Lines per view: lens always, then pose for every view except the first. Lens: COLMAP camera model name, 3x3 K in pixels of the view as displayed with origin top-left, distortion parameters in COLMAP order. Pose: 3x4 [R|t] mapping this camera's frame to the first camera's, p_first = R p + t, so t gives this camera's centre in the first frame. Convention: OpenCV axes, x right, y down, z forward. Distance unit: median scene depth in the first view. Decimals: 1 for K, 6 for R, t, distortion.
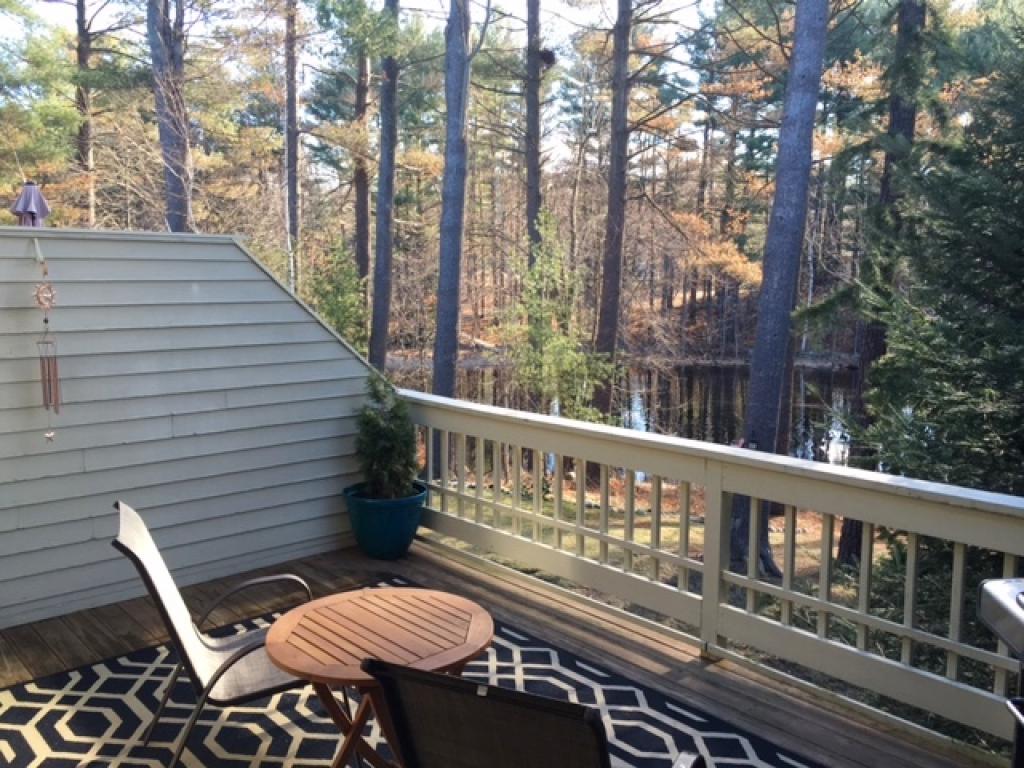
lens RADIAL K [[873.9, 0, 512.0], [0, 873.9, 384.0], [0, 0, 1]] dist [0.052481, -0.005602]
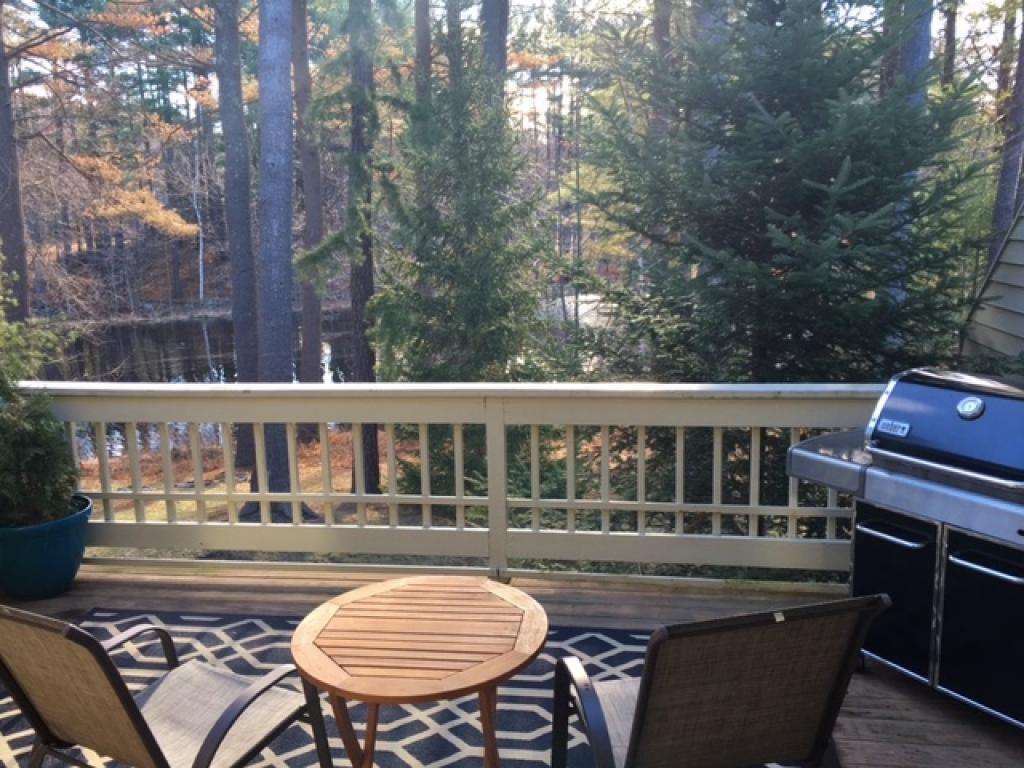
lens RADIAL K [[886.3, 0, 512.0], [0, 886.3, 356.9], [0, 0, 1]] dist [0.060582, -0.004572]
pose [[0.778154, -0.127504, 0.614995, -0.179826], [0.111955, 0.991654, 0.063938, -0.011823], [-0.618015, 0.019098, 0.785935, 0.066055]]
